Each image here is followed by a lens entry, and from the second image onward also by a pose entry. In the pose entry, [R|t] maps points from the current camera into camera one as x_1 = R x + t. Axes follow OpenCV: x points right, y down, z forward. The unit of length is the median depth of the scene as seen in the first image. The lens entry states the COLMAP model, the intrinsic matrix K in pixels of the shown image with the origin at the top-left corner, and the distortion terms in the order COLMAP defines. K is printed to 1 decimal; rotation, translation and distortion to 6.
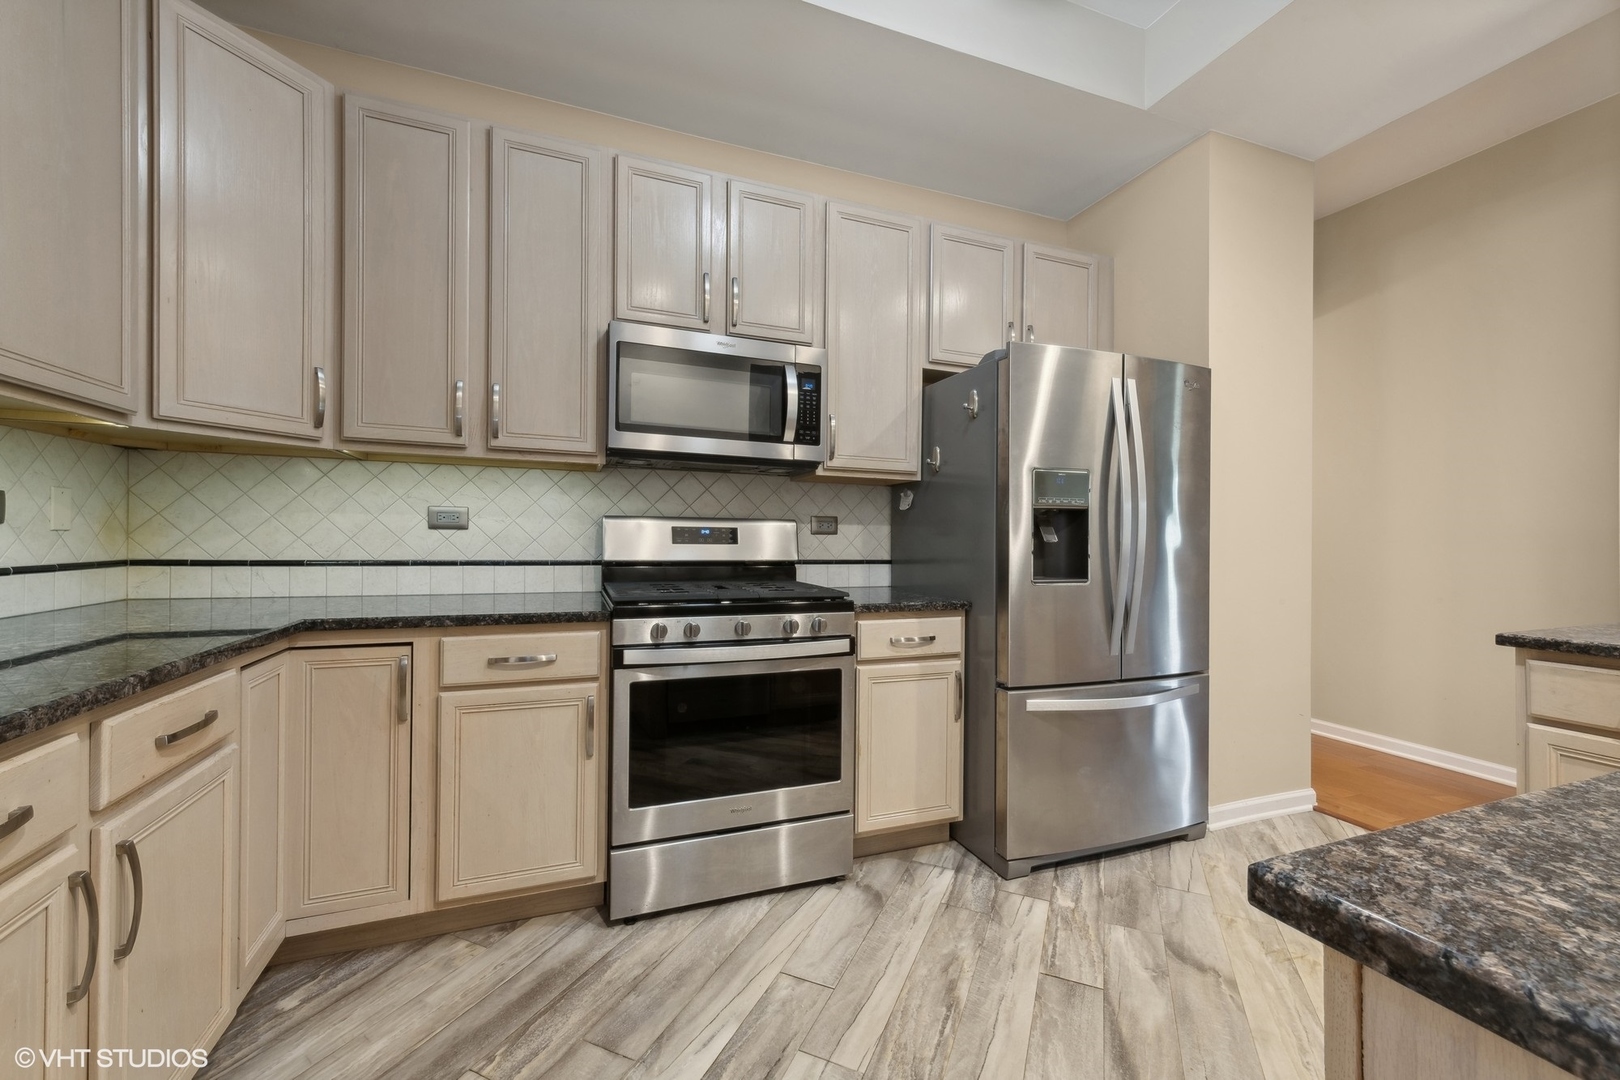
lens RADIAL K [[638.5, 0, 813.8], [0, 638.5, 538.3], [0, 0, 1]] dist [-0.002453, 0.000487]
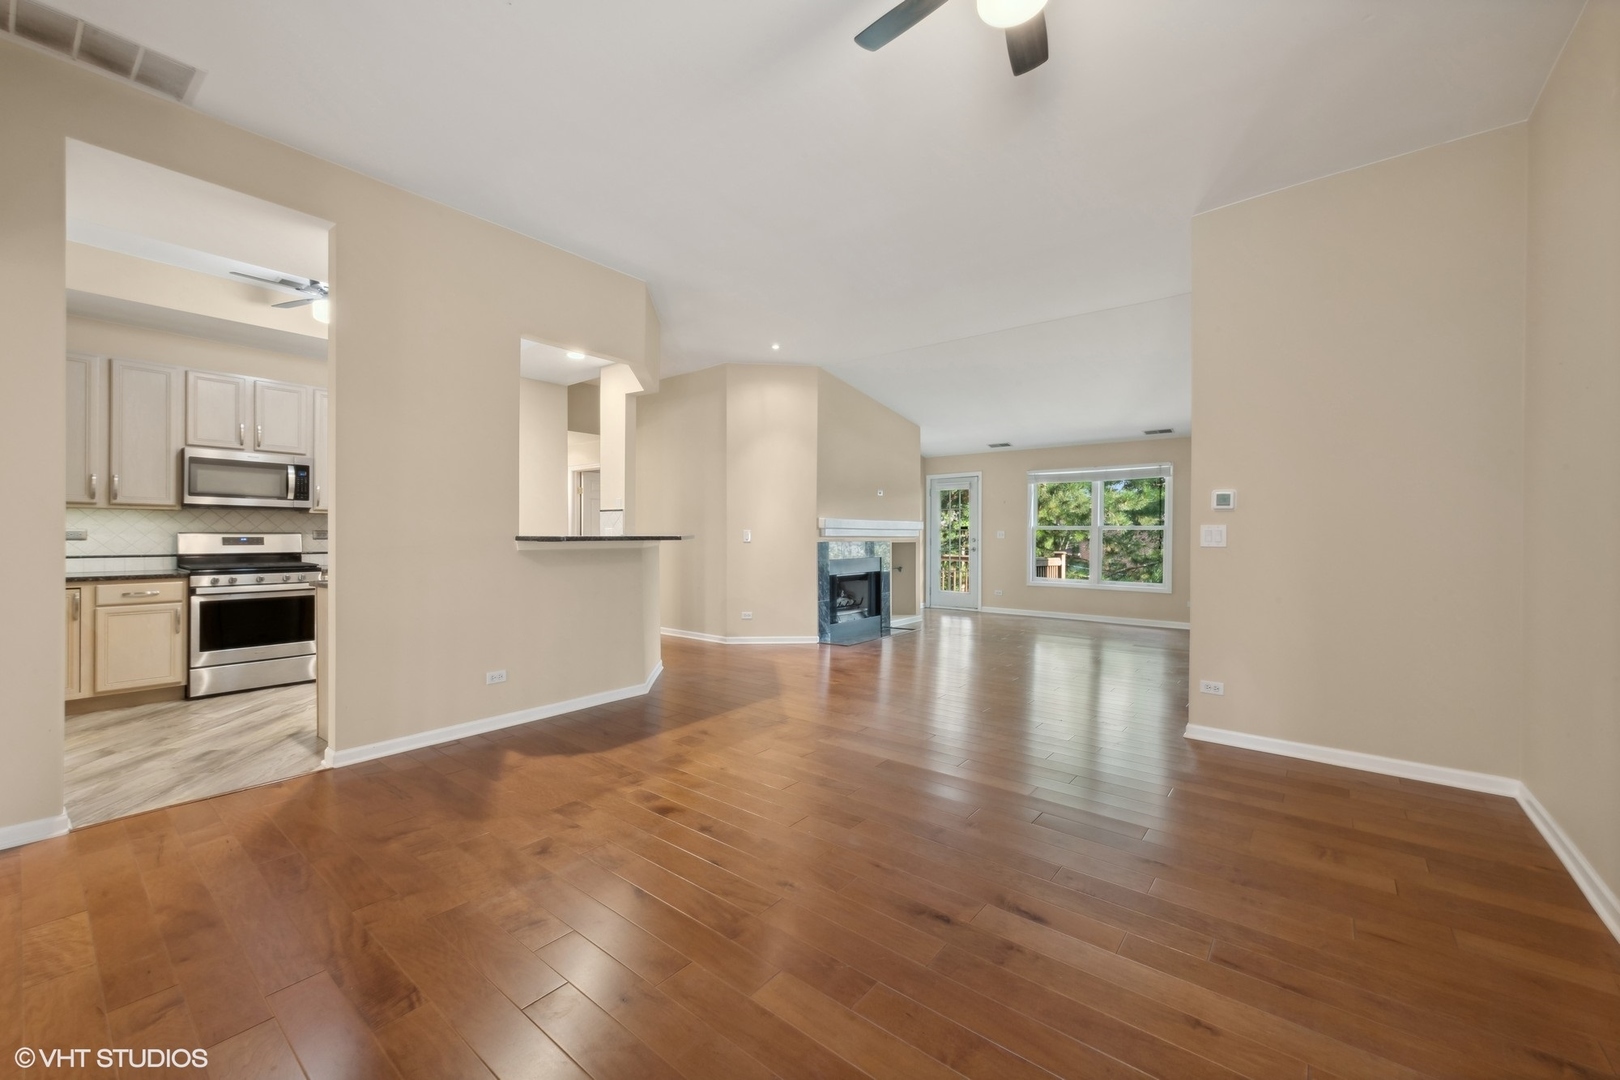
lens RADIAL K [[638.5, 0, 819.7], [0, 638.5, 528.9], [0, 0, 1]] dist [-0.002453, 0.000487]
pose [[0.862020, -0.008162, 0.506809, 0.466067], [0.012269, 0.999913, -0.004763, -0.012784], [-0.506726, 0.010324, 0.862045, -2.049214]]
